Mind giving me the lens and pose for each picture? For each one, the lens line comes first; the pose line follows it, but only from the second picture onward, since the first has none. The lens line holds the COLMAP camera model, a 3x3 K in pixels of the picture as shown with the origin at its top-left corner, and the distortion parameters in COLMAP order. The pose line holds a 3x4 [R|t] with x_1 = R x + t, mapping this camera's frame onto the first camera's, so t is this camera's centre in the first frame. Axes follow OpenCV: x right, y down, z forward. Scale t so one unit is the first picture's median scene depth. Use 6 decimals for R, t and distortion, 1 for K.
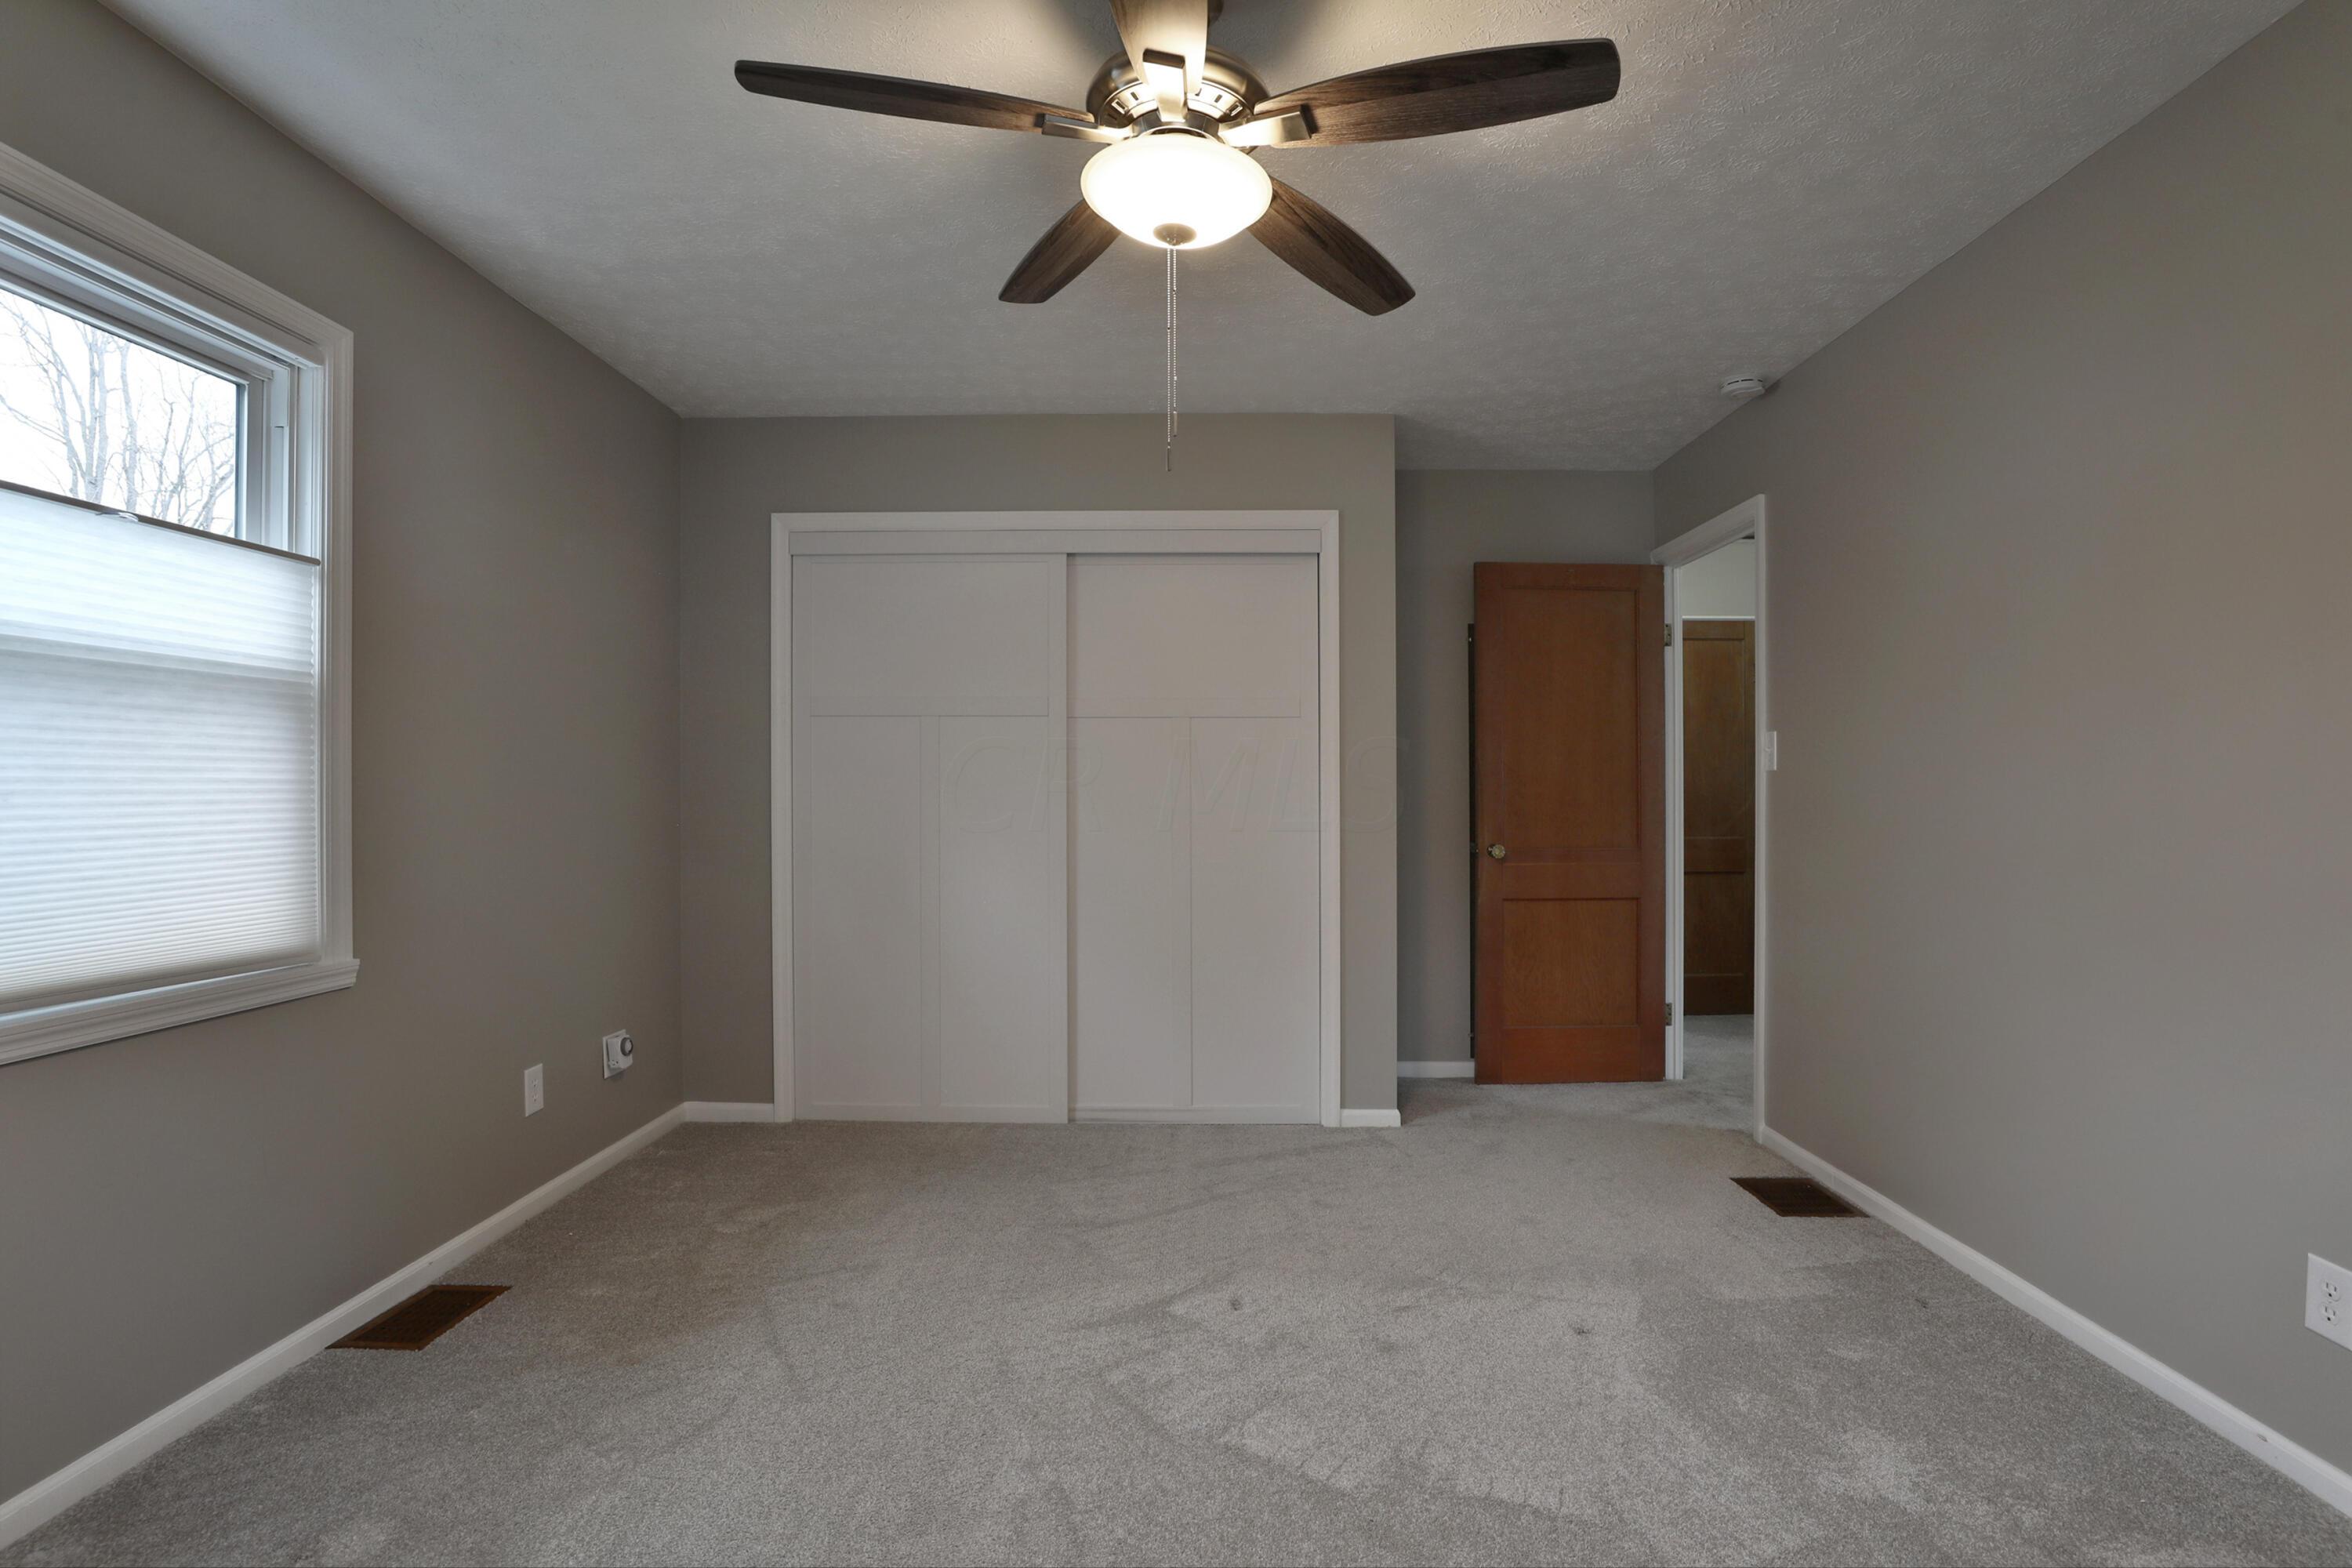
lens RADIAL K [[1172.1, 0, 1176.0], [0, 1172.1, 784.0], [0, 0, 1]] dist [-0.047032, 0.017837]
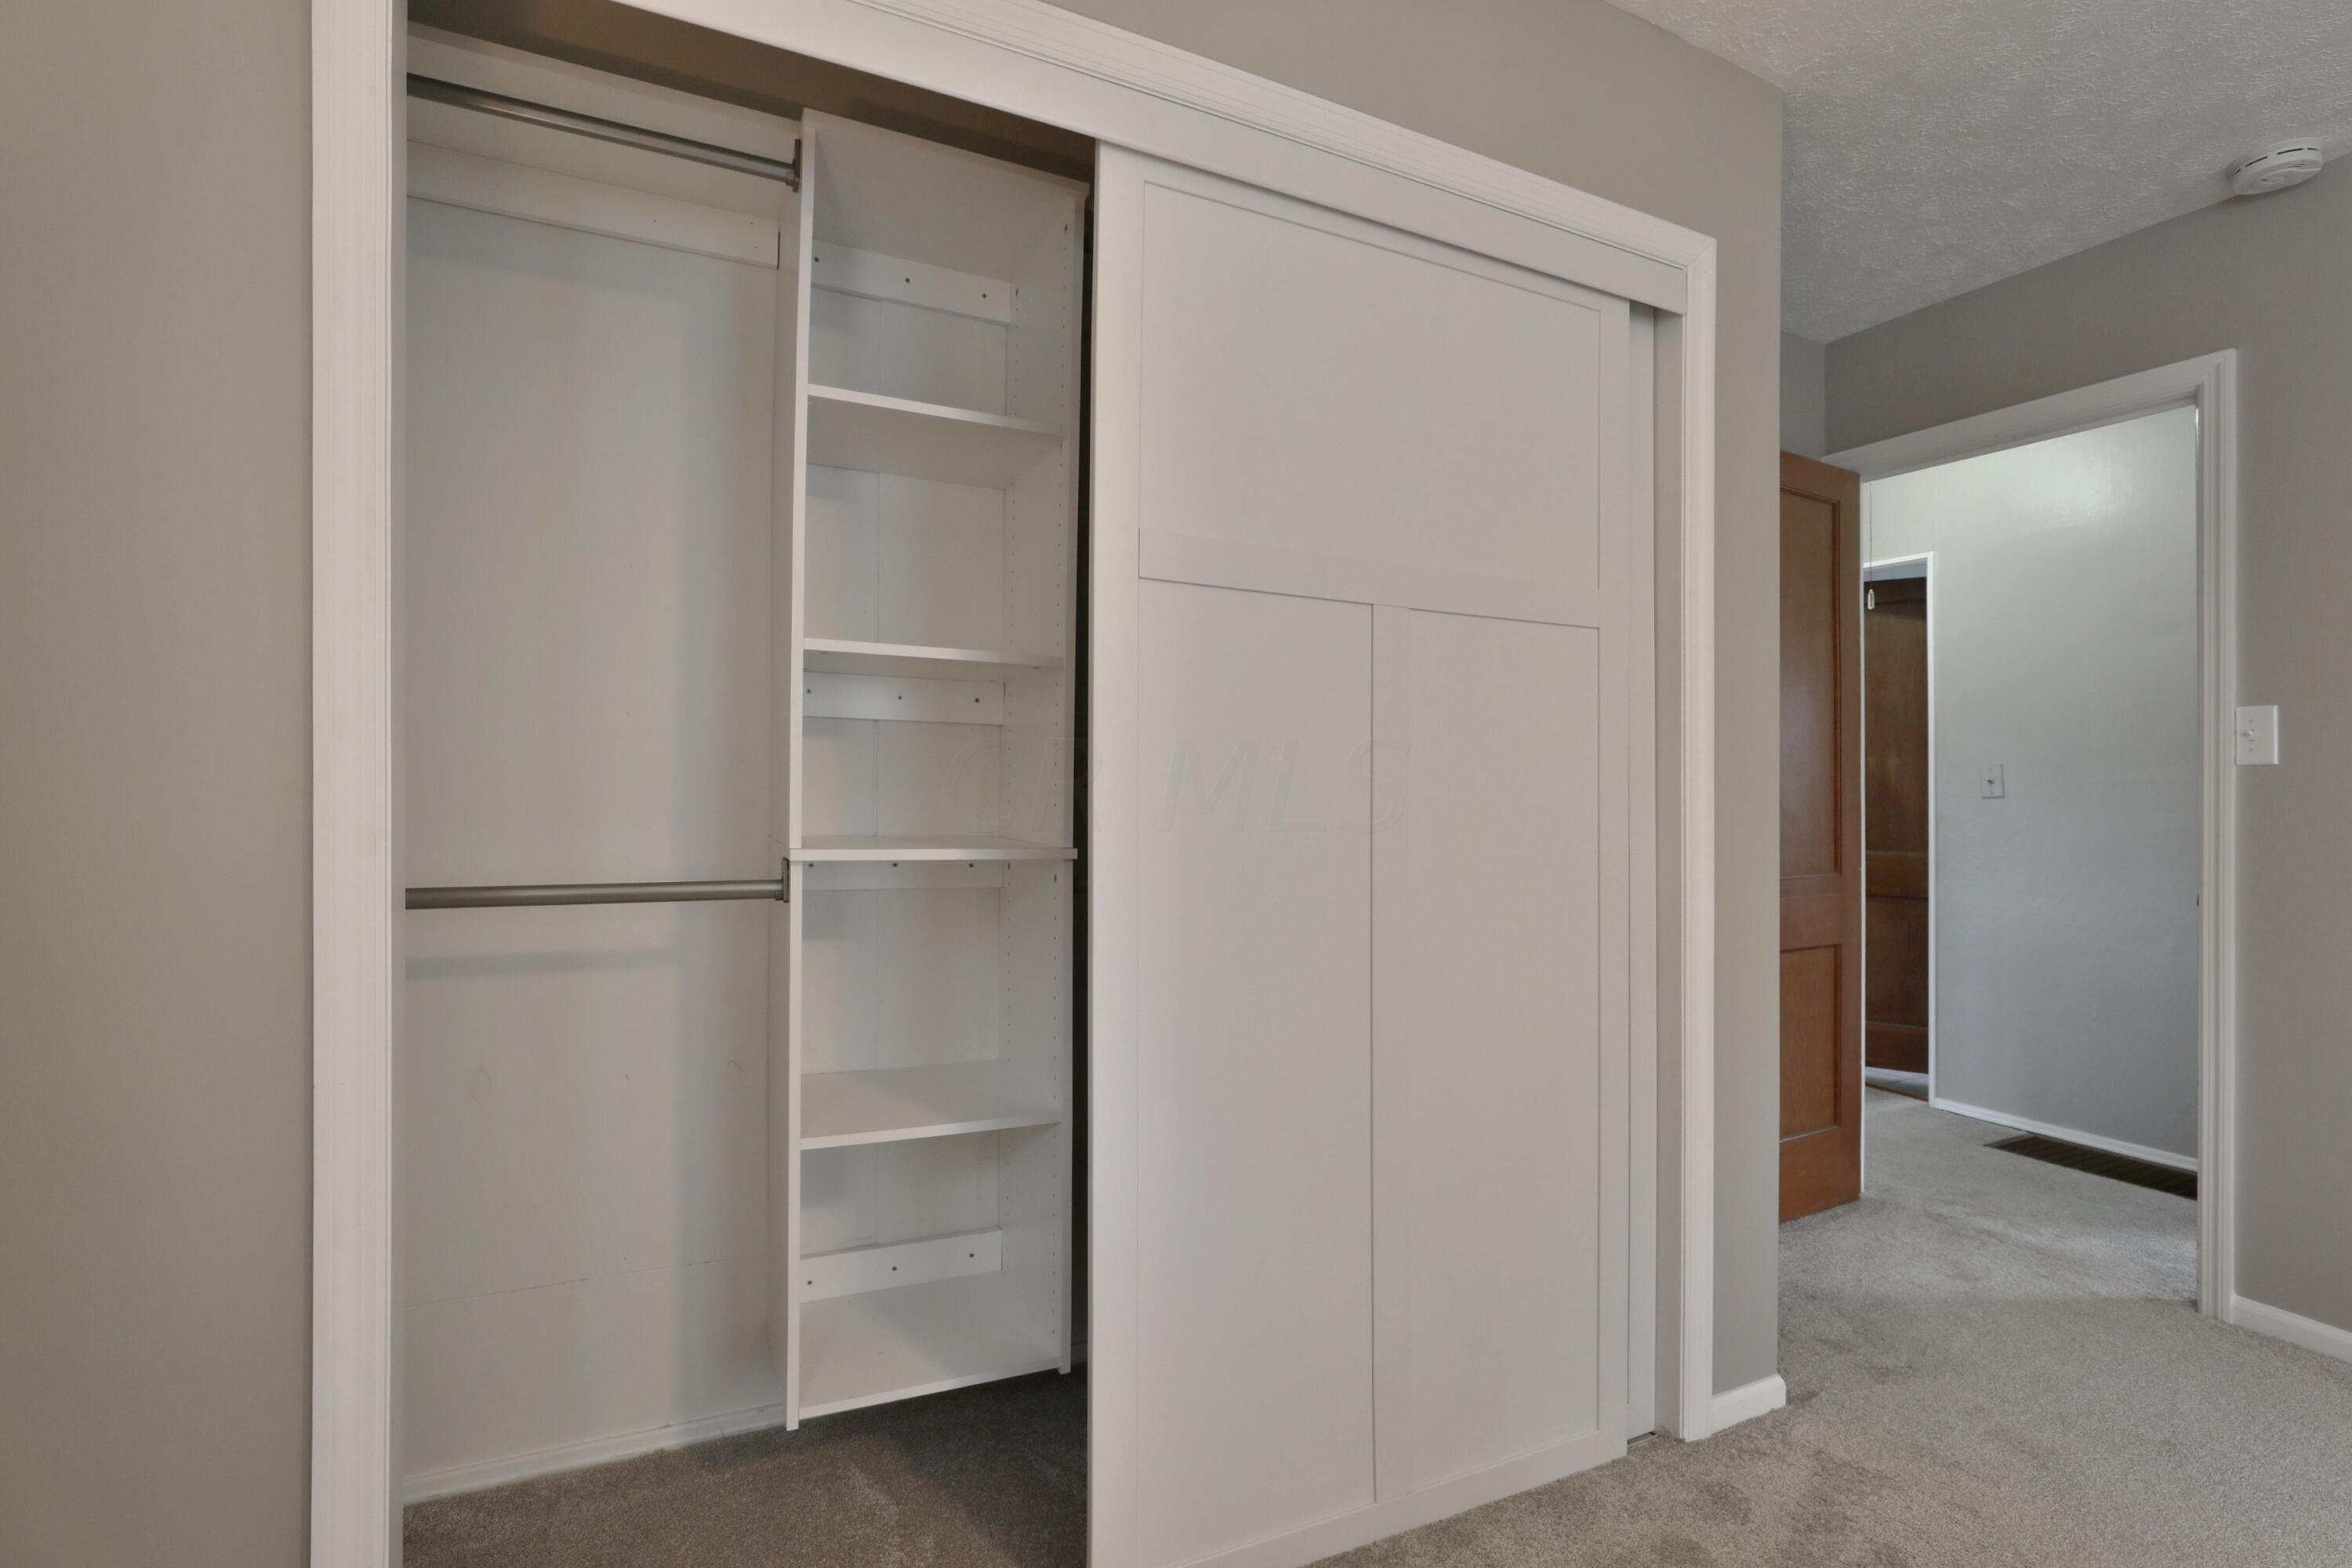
lens RADIAL K [[1108.8, 0, 1176.0], [0, 1108.8, 784.0], [0, 0, 1]] dist [-0.046956, 0.014468]
pose [[0.877814, 0.014617, 0.478778, -0.299779], [-0.015396, 0.999879, -0.002298, 0.011041], [-0.478754, -0.005354, 0.877933, 0.695690]]
